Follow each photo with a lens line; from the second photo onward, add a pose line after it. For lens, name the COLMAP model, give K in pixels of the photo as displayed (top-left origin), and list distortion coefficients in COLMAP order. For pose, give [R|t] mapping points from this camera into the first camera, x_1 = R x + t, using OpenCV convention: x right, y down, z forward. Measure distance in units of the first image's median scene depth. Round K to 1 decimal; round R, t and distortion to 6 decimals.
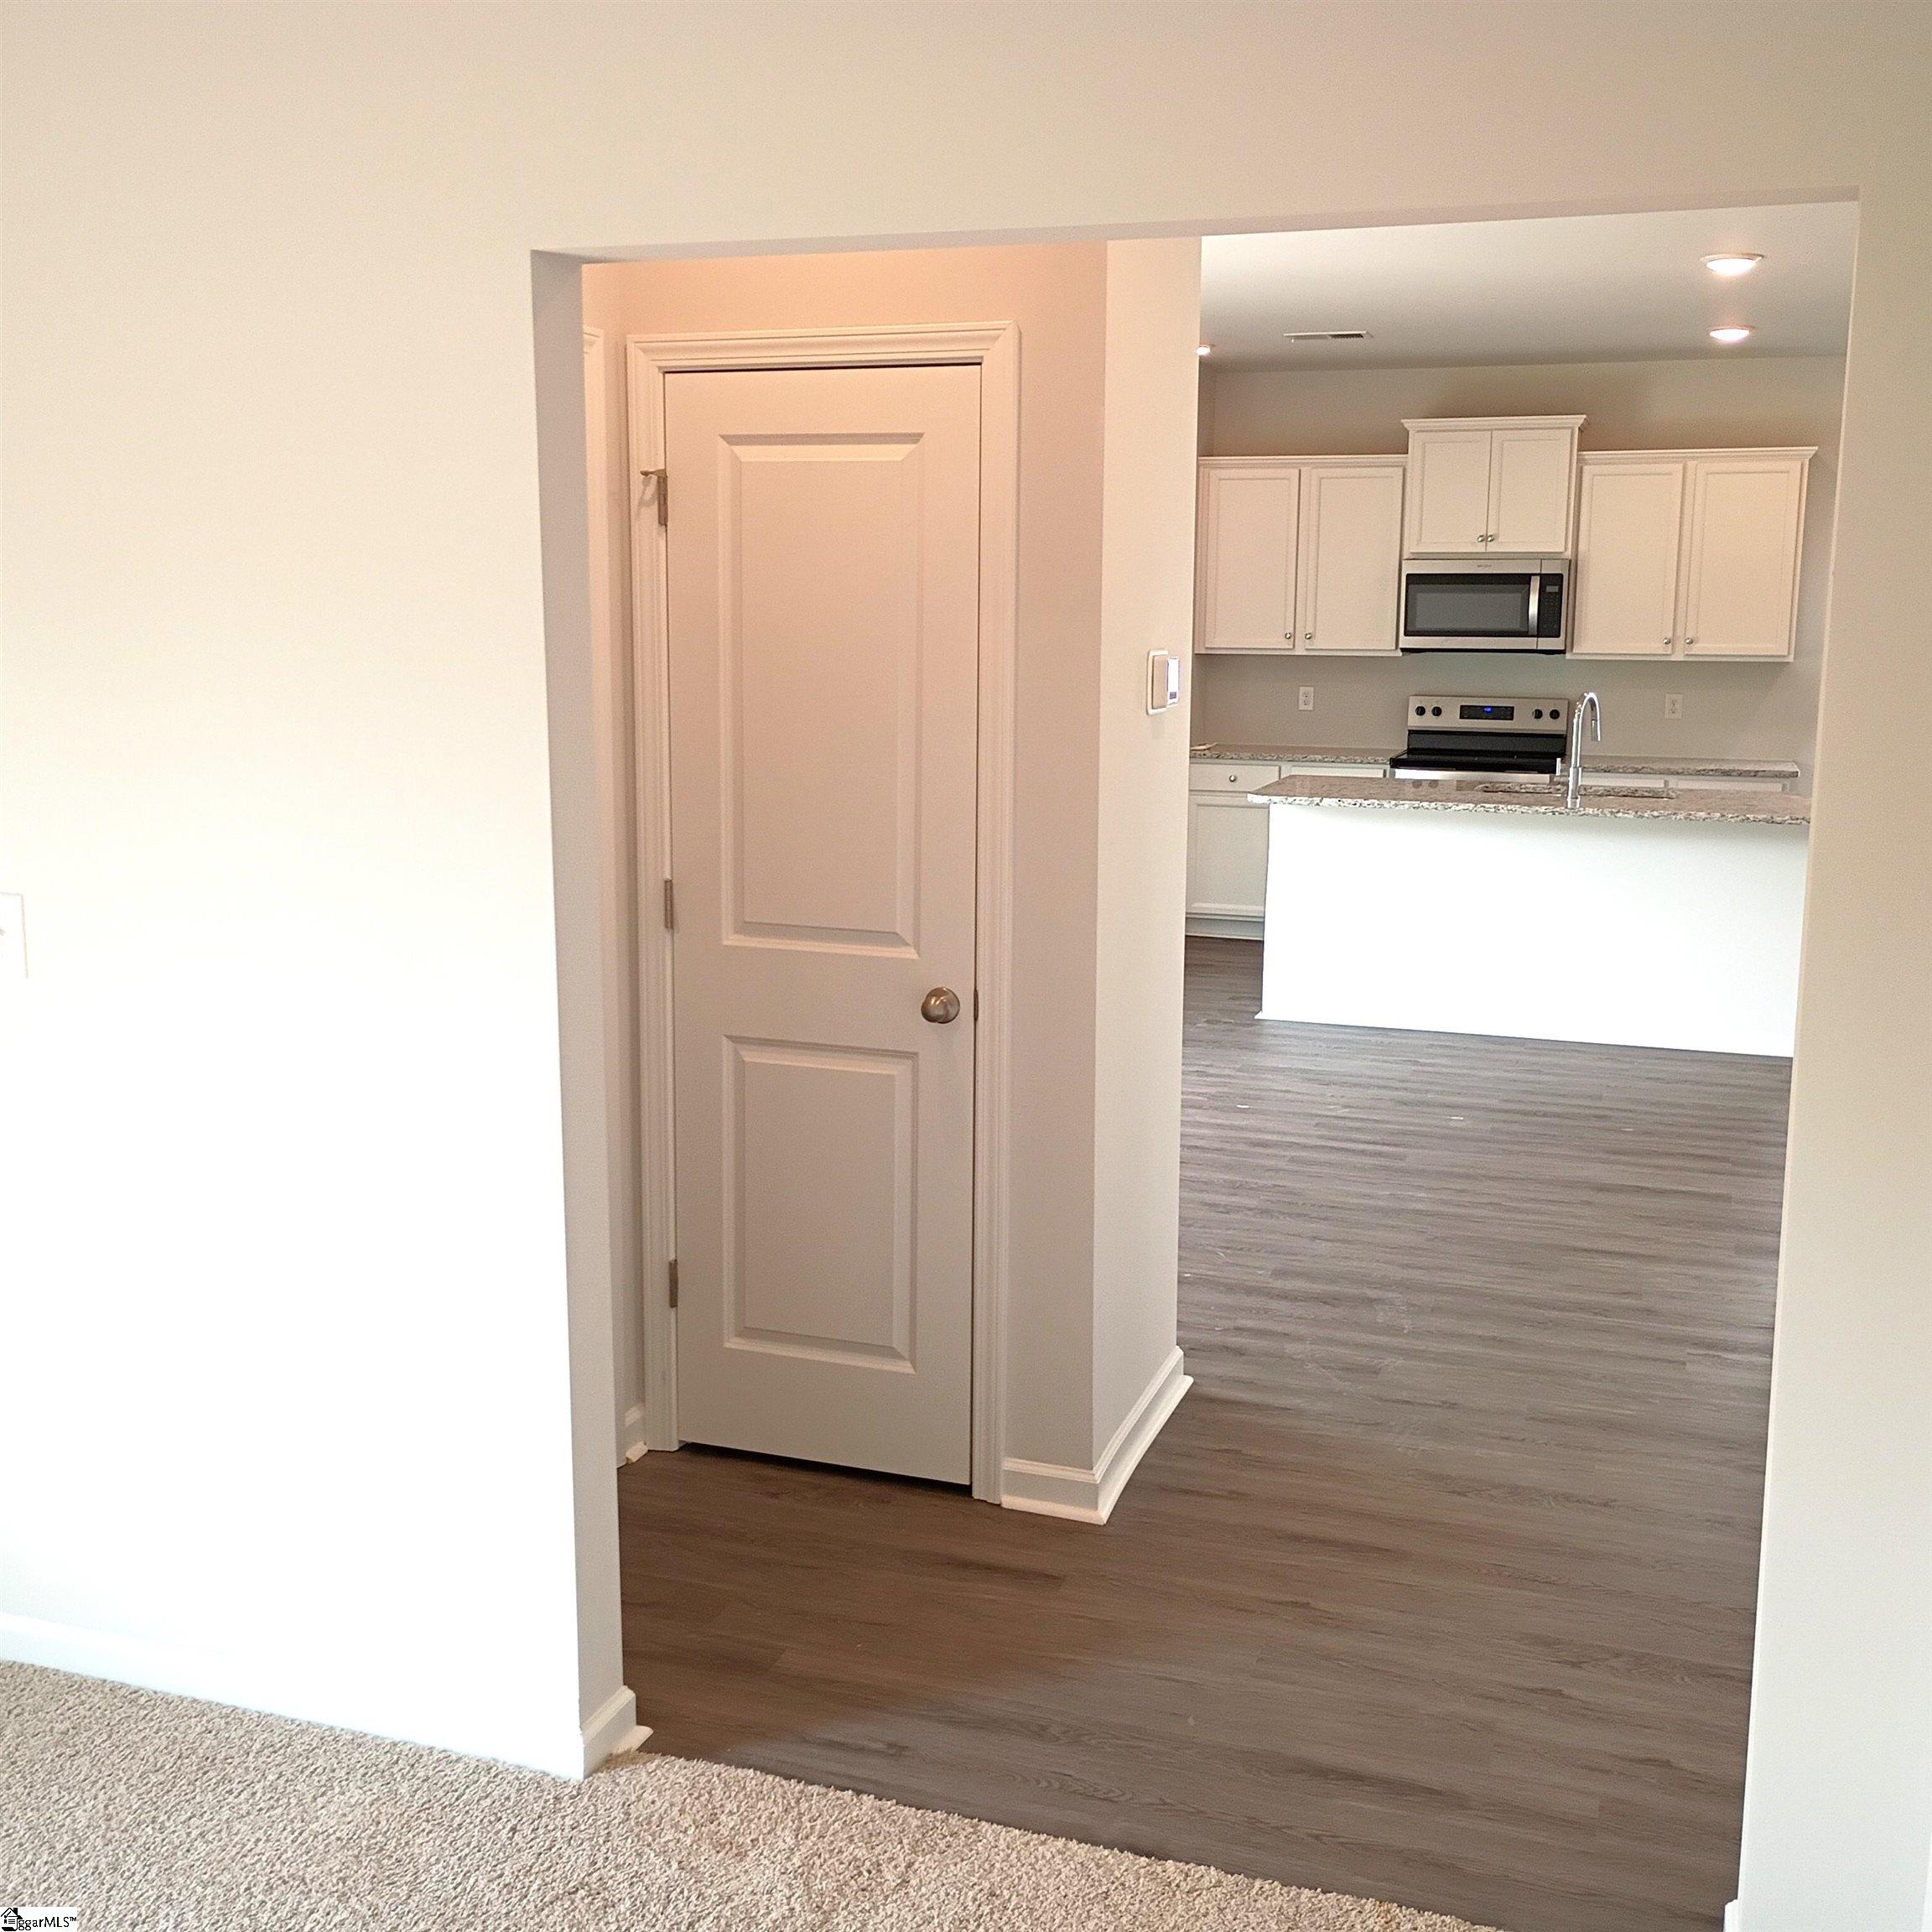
lens RADIAL K [[2143.4, 0, 966.0], [0, 2143.4, 966.0], [0, 0, 1]] dist [0.030669, -0.005503]
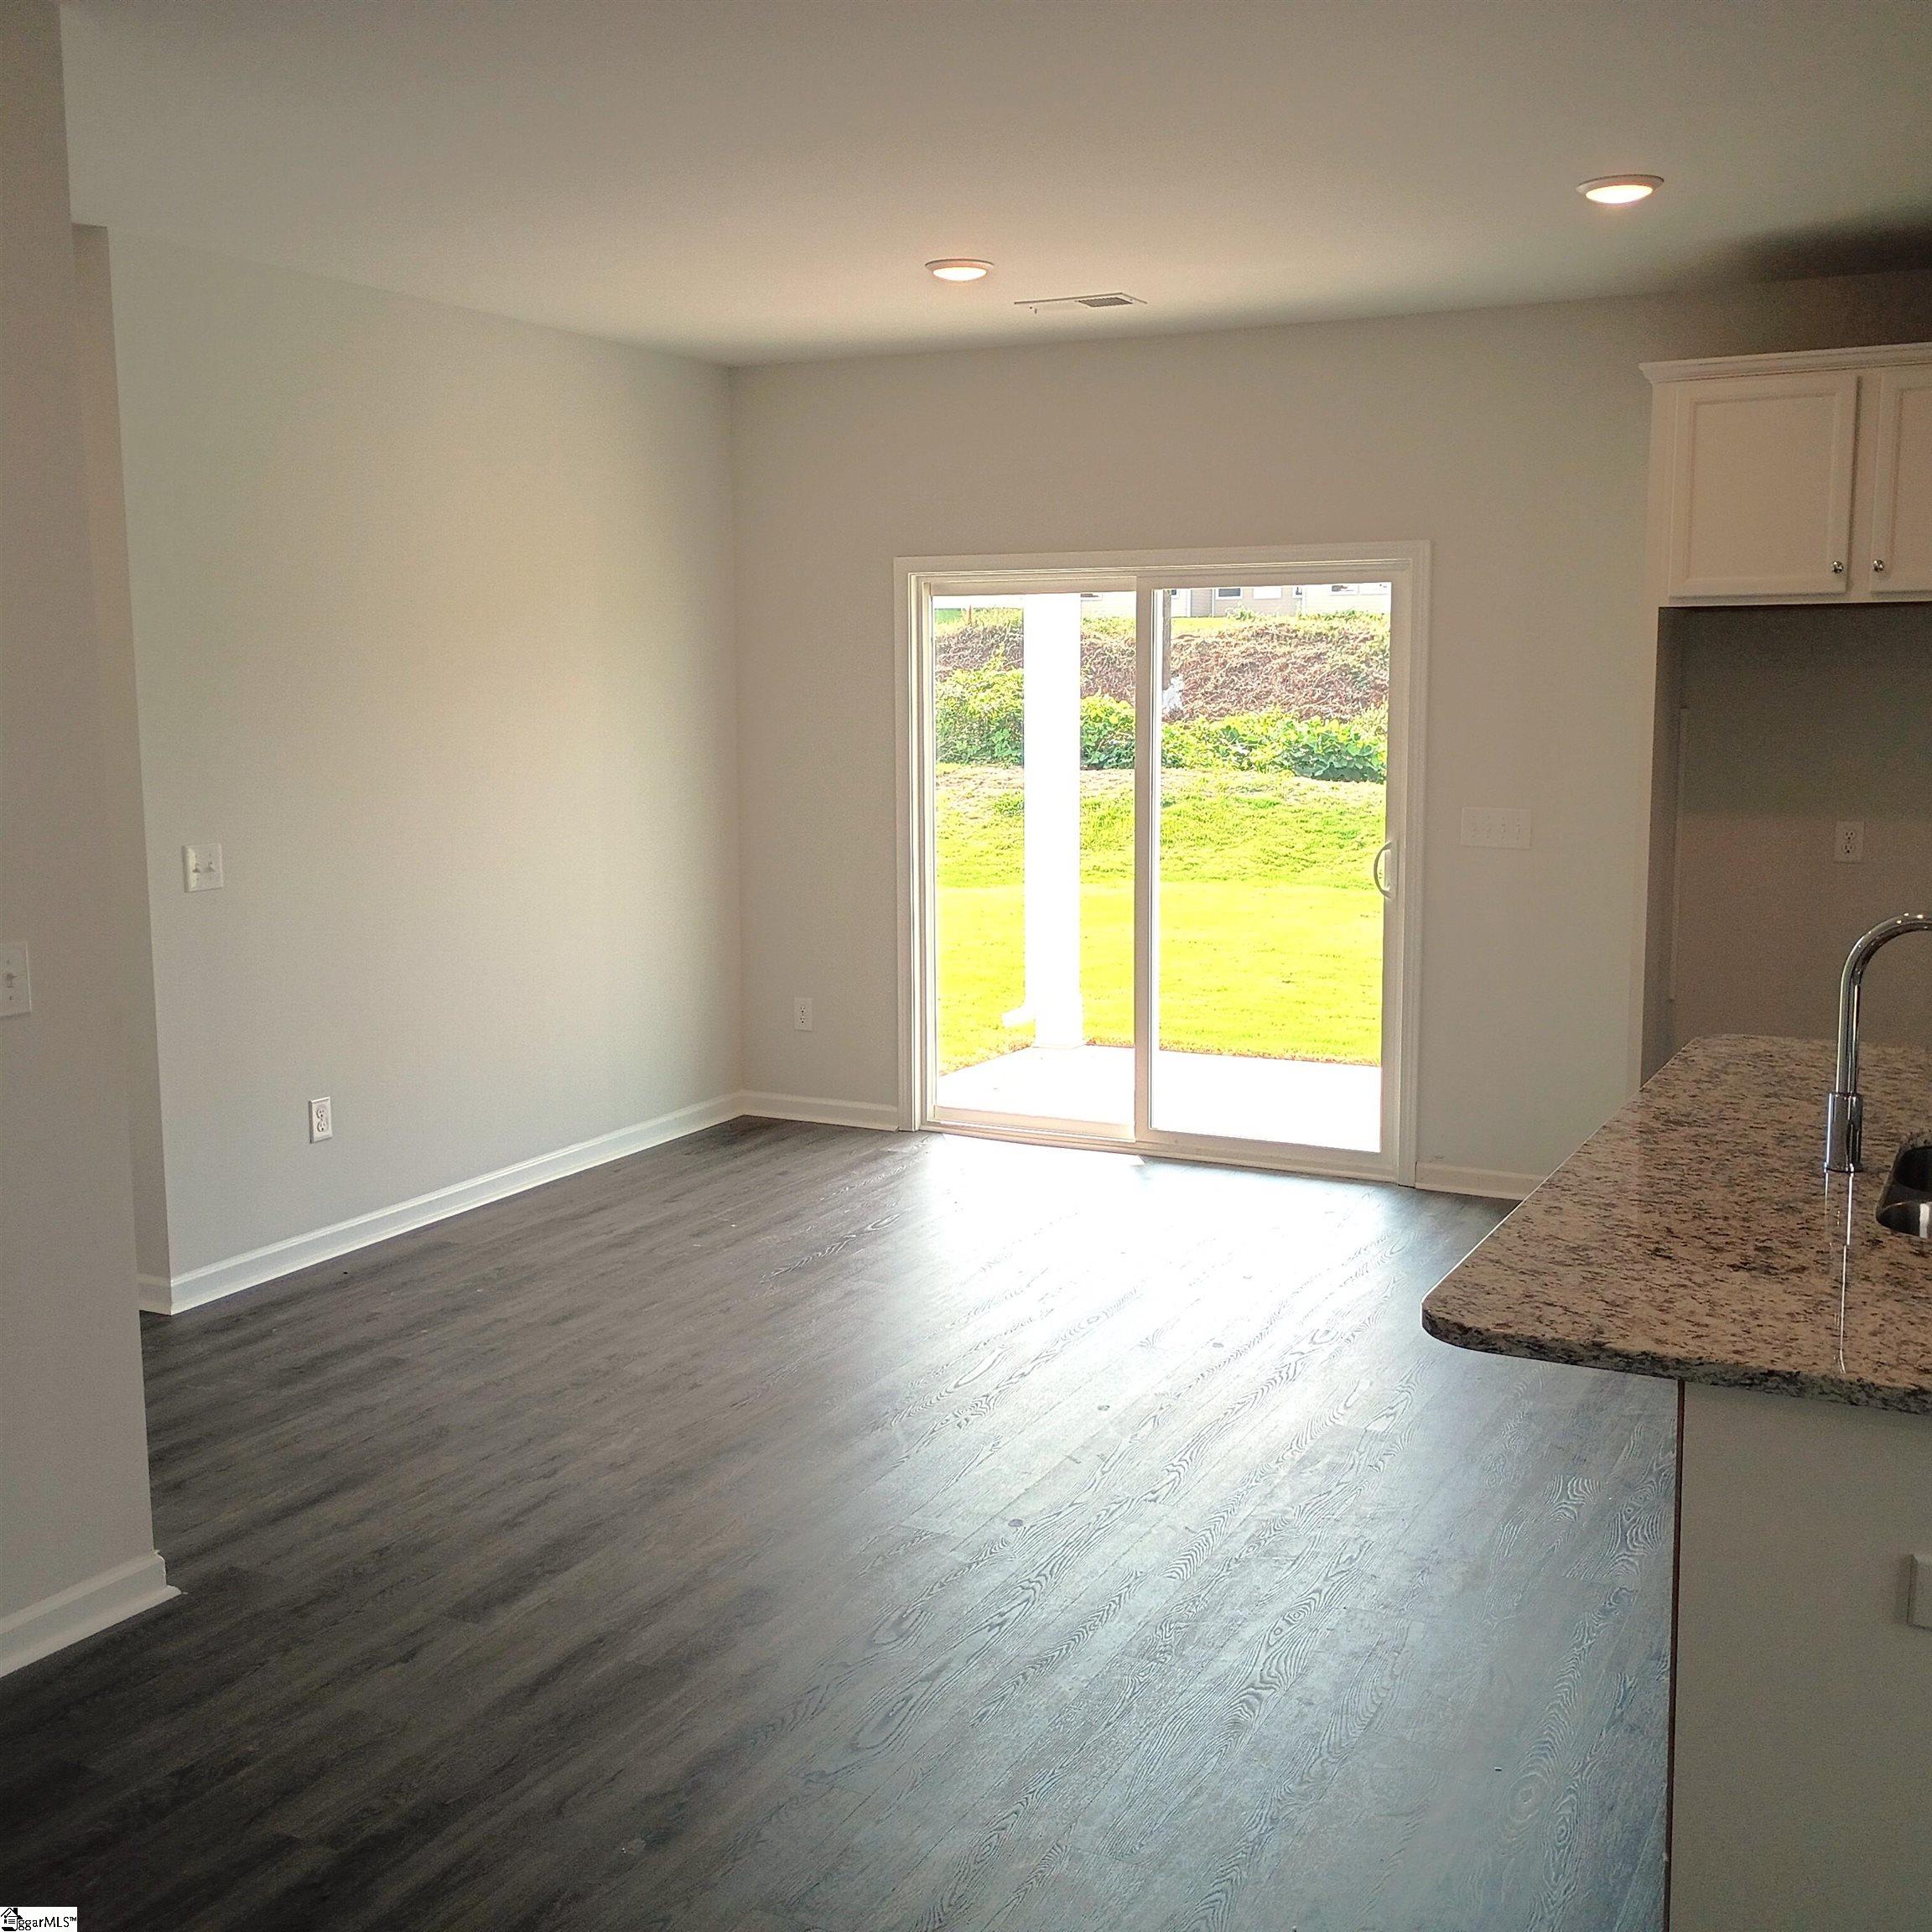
lens RADIAL K [[2143.4, 0, 966.0], [0, 2143.4, 966.0], [0, 0, 1]] dist [0.030669, -0.005503]
pose [[-0.141129, 0.127339, -0.981767, 0.568135], [-0.165346, 0.974732, 0.150195, -0.121458], [0.976086, 0.183529, -0.116508, 0.719198]]
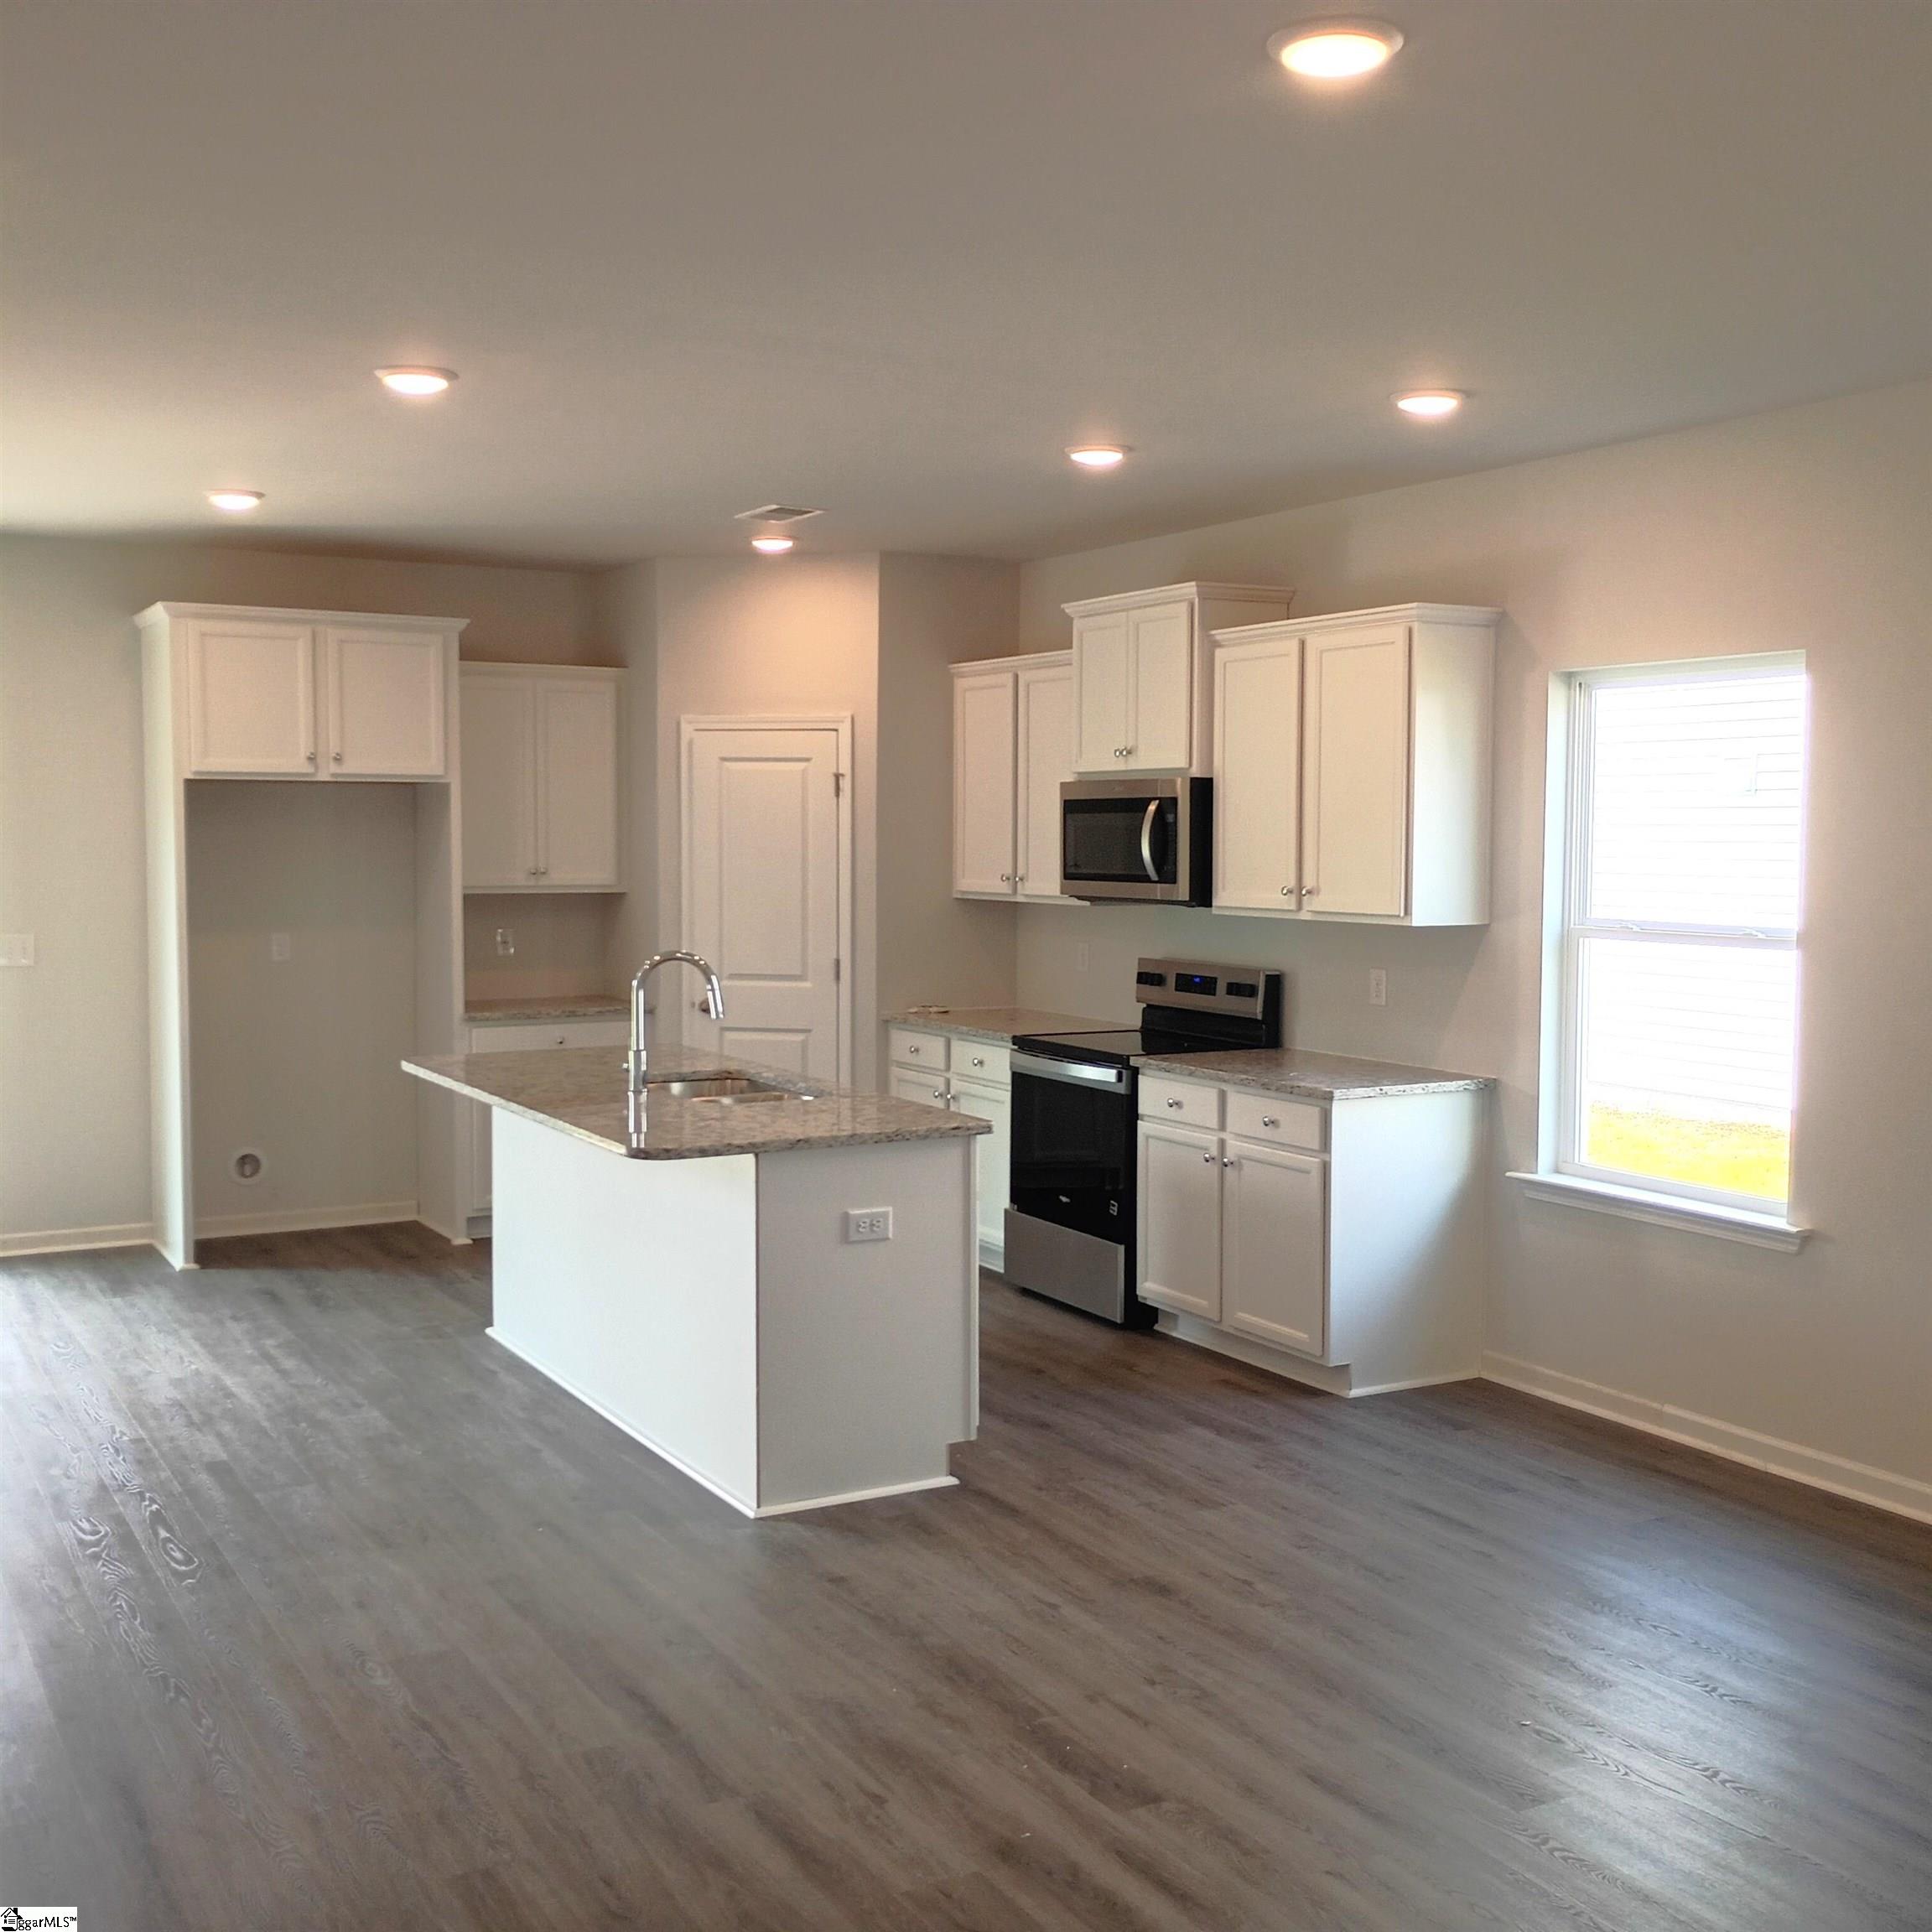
lens RADIAL K [[2143.4, 0, 966.0], [0, 2143.4, 966.0], [0, 0, 1]] dist [0.030669, -0.005503]
pose [[0.753299, 0.036697, -0.656653, 0.699965], [-0.109795, 0.991448, -0.070548, -0.067036], [0.648448, 0.125241, 0.750886, 0.417049]]
